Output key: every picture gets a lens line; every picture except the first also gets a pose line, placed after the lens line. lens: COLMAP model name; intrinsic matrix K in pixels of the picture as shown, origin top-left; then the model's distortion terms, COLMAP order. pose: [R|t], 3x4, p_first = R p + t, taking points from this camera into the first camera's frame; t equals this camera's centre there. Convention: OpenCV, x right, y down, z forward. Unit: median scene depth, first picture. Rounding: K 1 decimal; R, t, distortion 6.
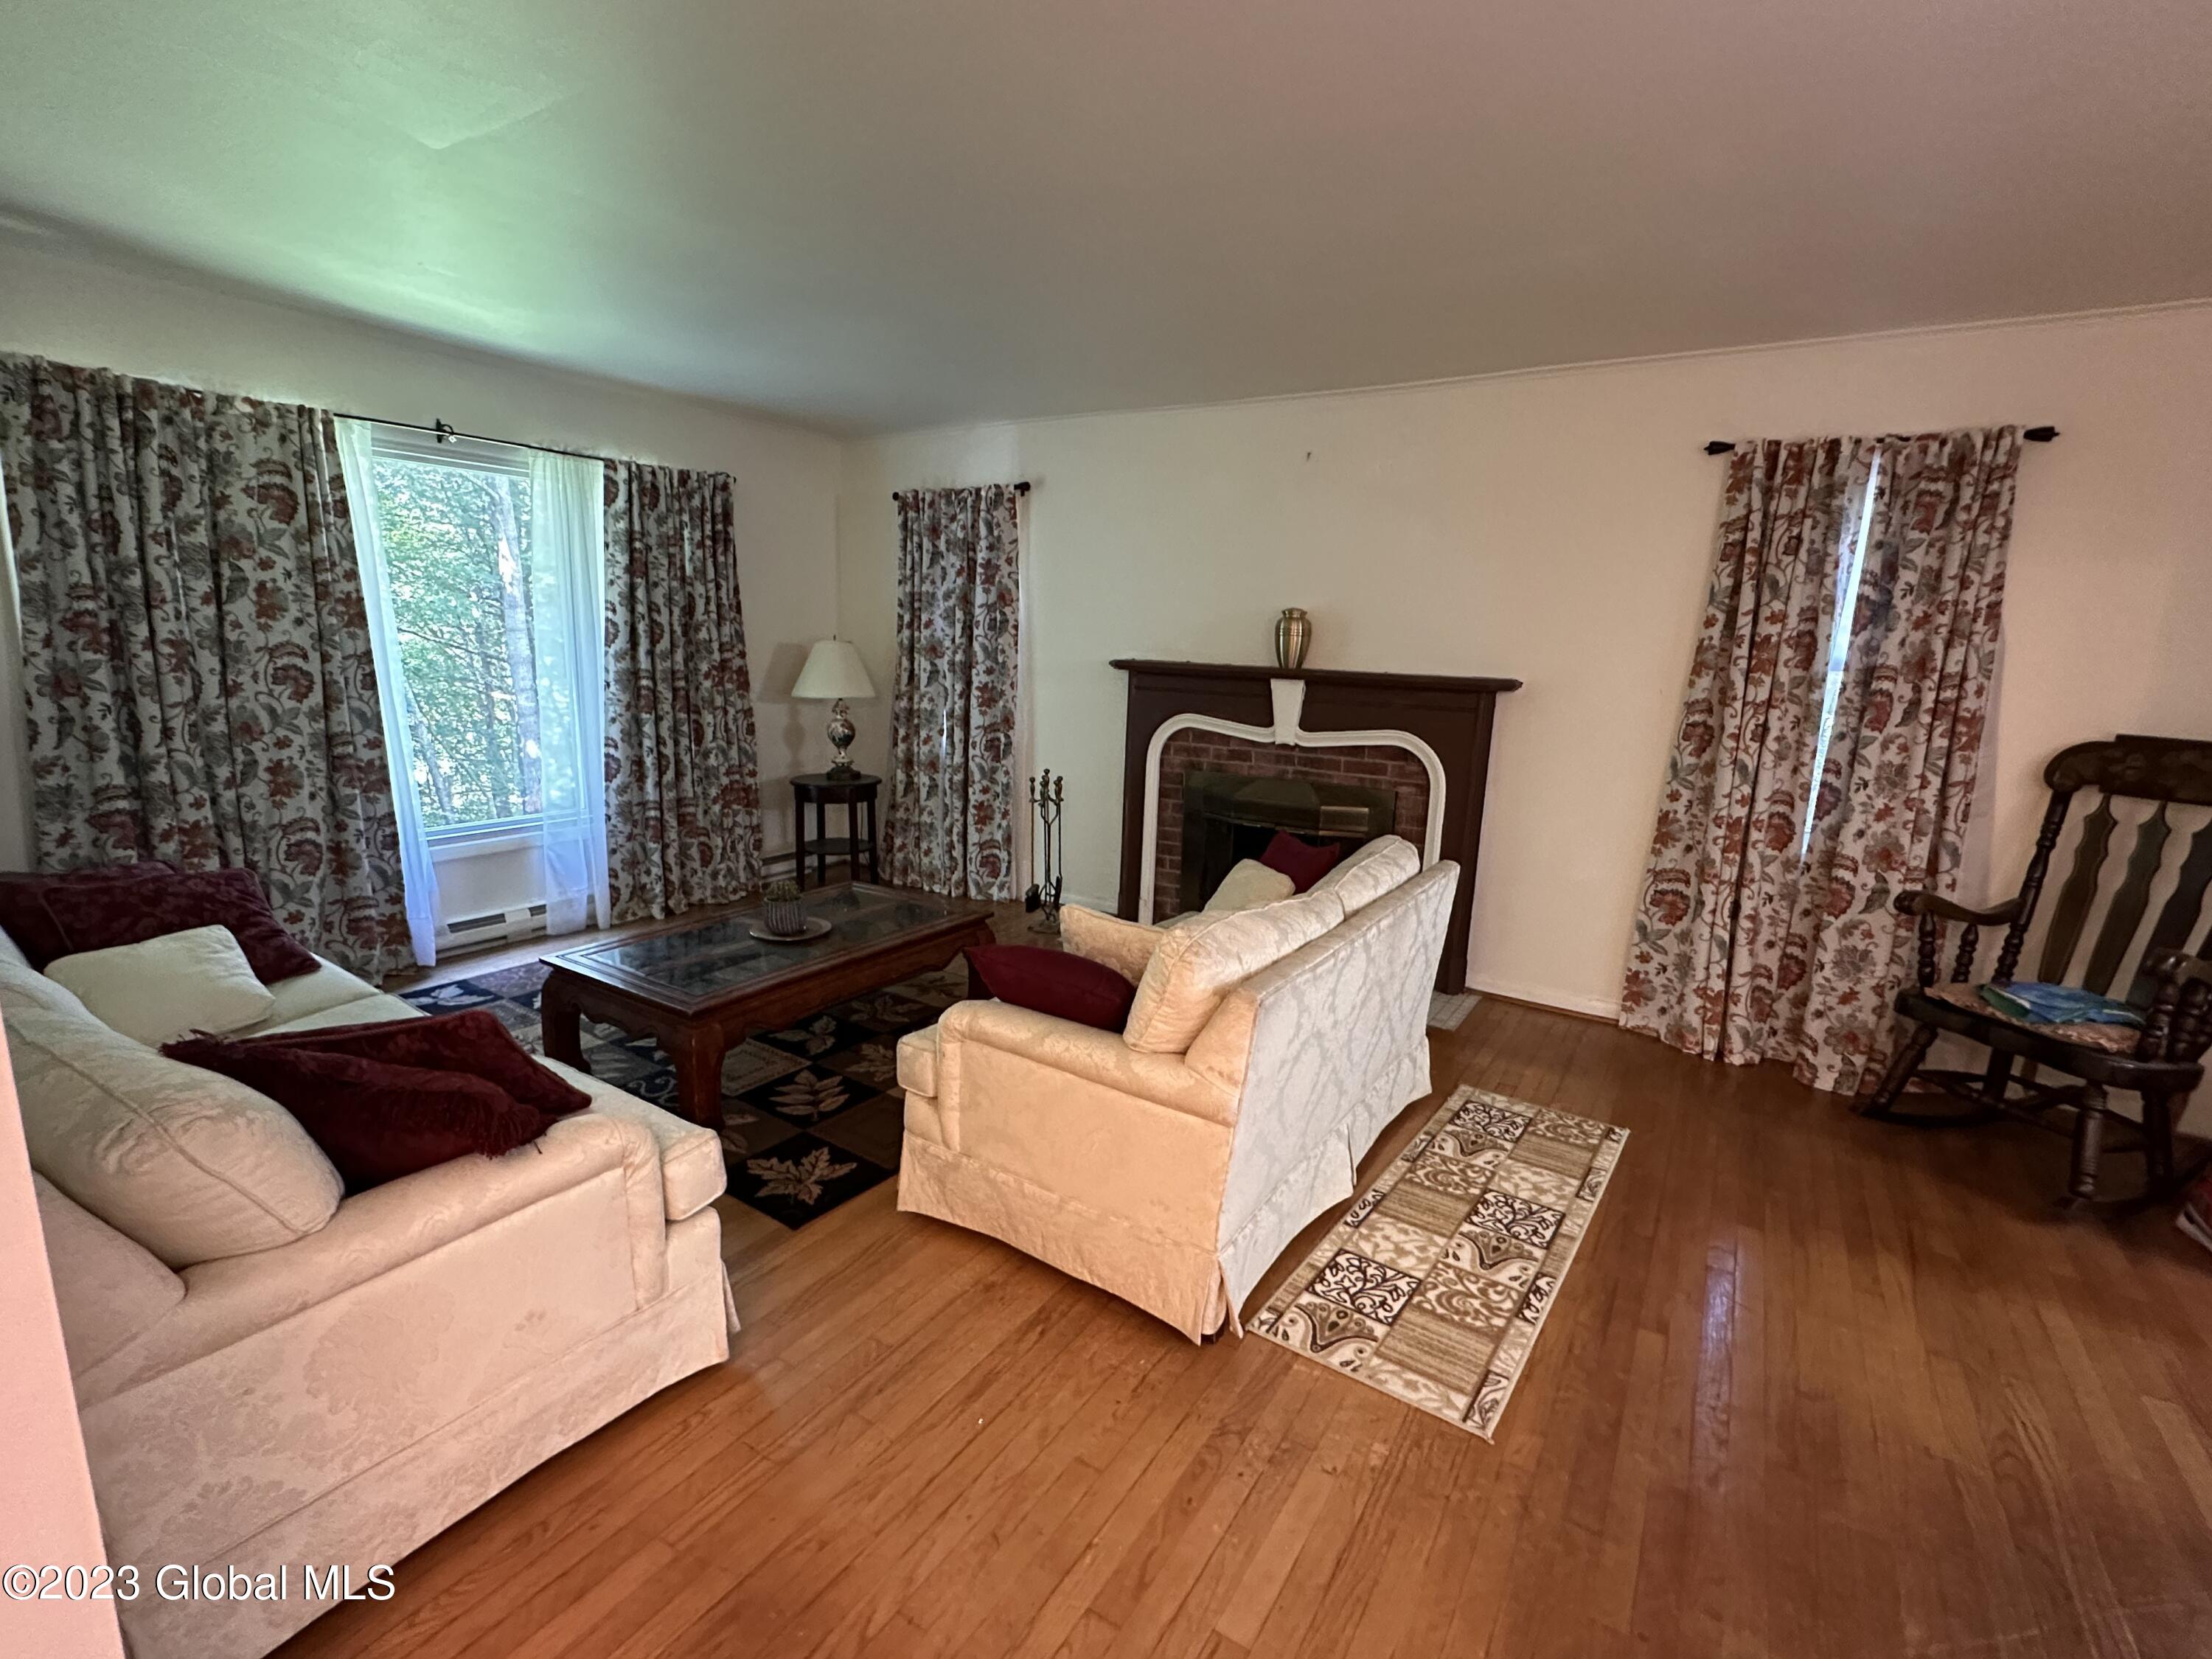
lens RADIAL K [[1050.4, 0, 1104.9], [0, 1050.4, 839.2], [0, 0, 1]] dist [-0.000359, 0.000023]
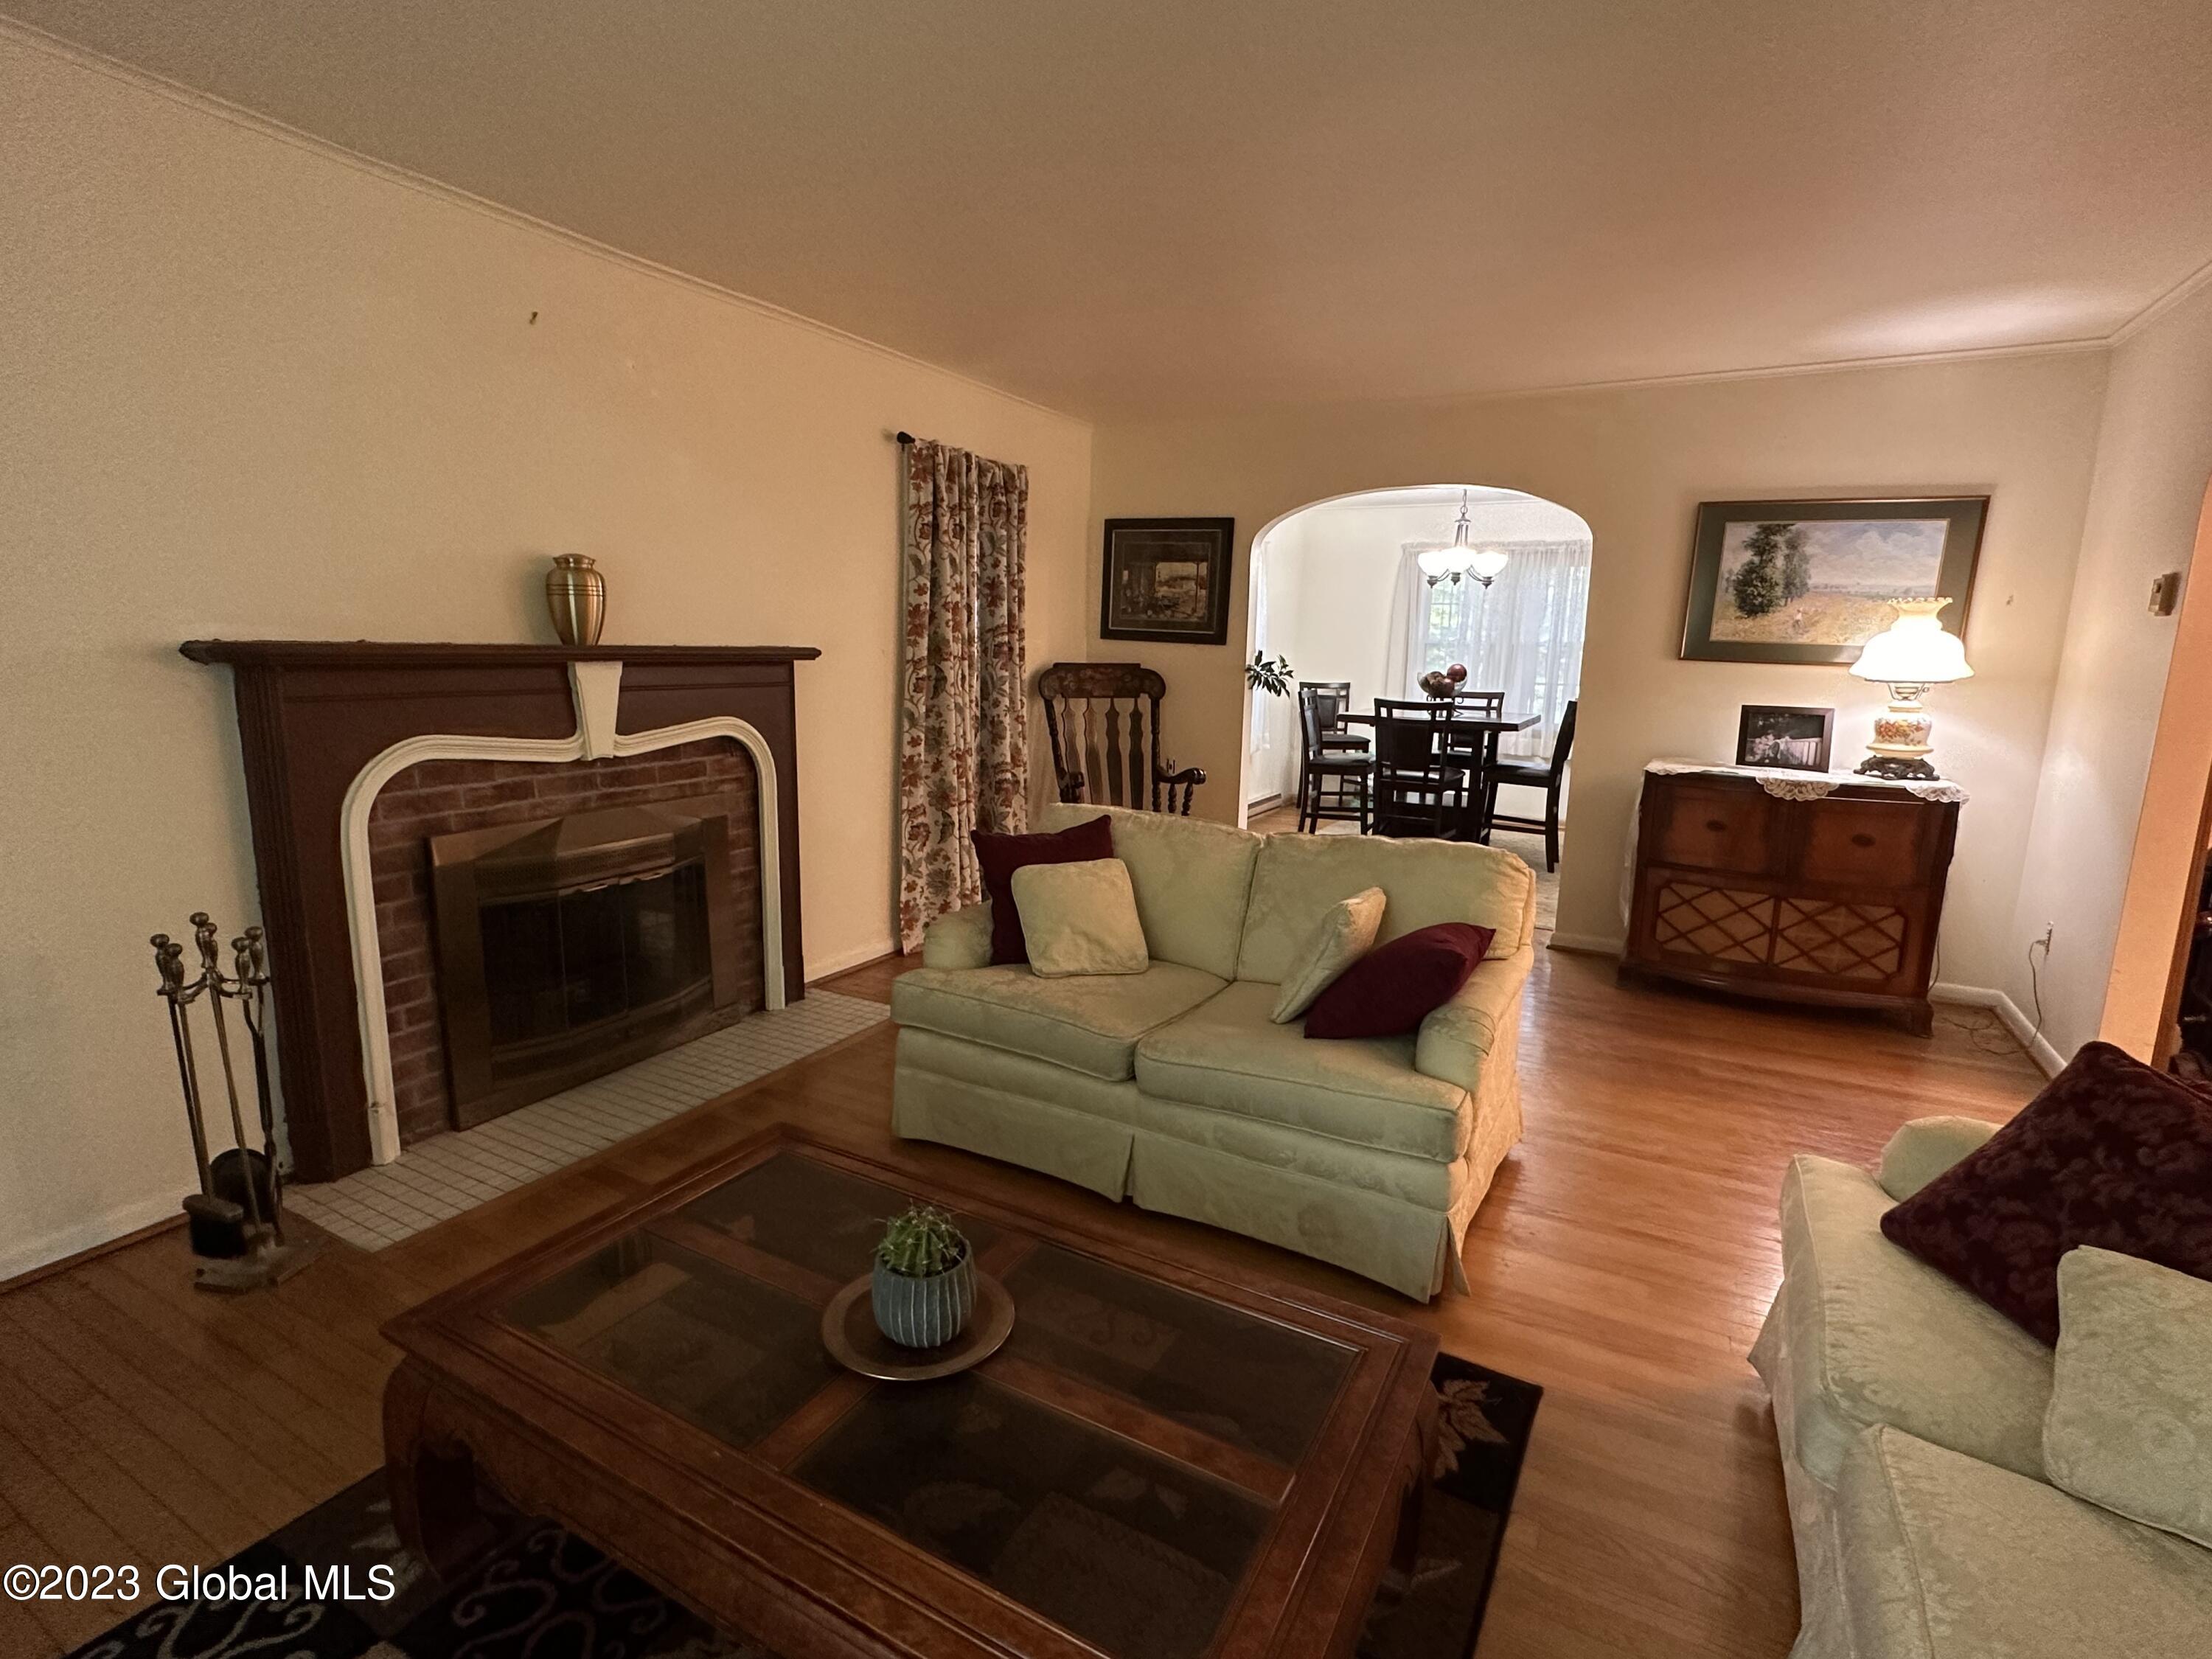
lens RADIAL K [[1050.4, 0, 1107.0], [0, 1050.4, 820.8], [0, 0, 1]] dist [-0.000359, 0.000023]
pose [[-0.061425, -0.207396, 0.976327, -0.540103], [0.163364, 0.962894, 0.214820, -0.150640], [-0.984652, 0.172692, -0.025264, 0.741024]]
